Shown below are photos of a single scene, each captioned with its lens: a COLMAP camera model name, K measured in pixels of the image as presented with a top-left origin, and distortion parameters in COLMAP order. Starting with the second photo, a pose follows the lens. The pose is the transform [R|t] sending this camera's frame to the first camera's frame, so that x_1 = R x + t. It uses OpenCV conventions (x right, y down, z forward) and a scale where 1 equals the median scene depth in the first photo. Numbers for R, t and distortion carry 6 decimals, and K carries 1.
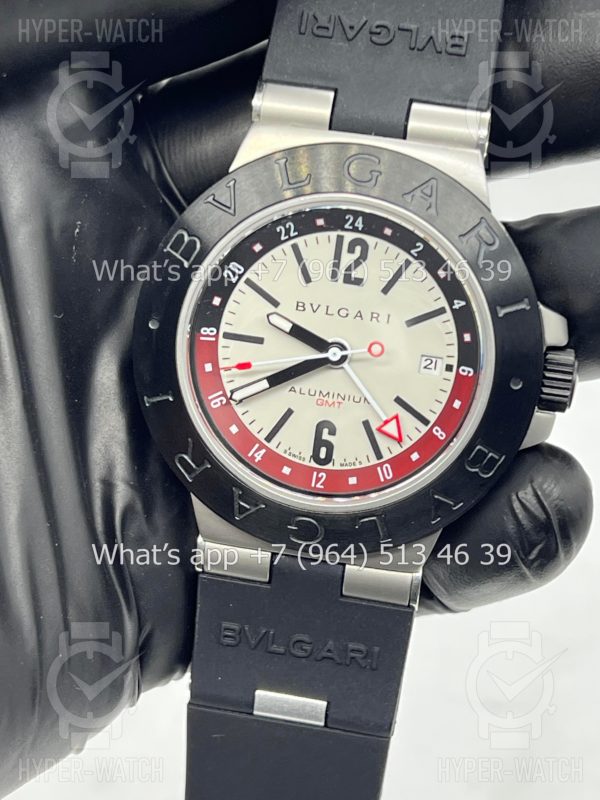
lens RADIAL K [[1807.7, 0, 299.4], [0, 1807.7, 398.8], [0, 0, 1]] dist [0.096327, 0.000000]
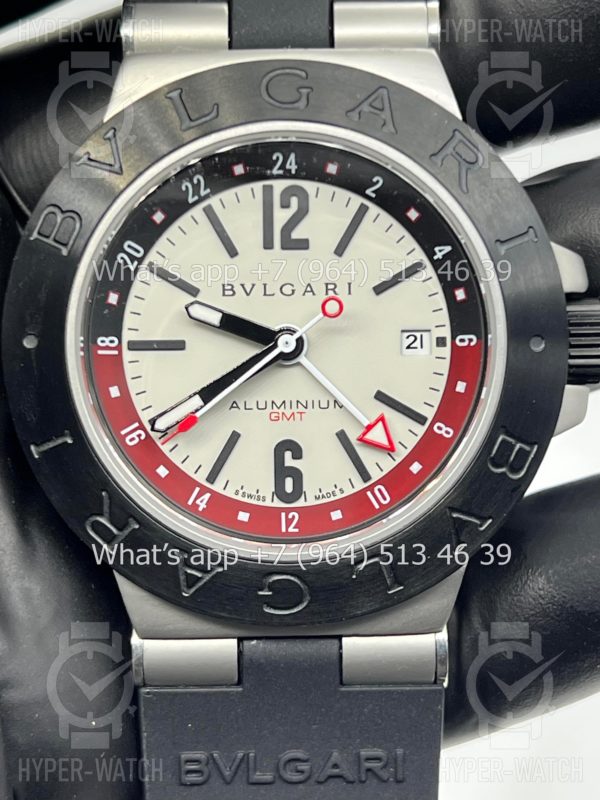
lens RADIAL K [[1807.7, 0, 315.4], [0, 1807.7, 417.7], [0, 0, 1]] dist [0.096327, 0.000000]
pose [[0.980573, -0.146682, 0.130236, -0.067668], [0.162724, 0.979036, -0.122513, 0.094812], [-0.109535, 0.141325, 0.983885, 0.284296]]
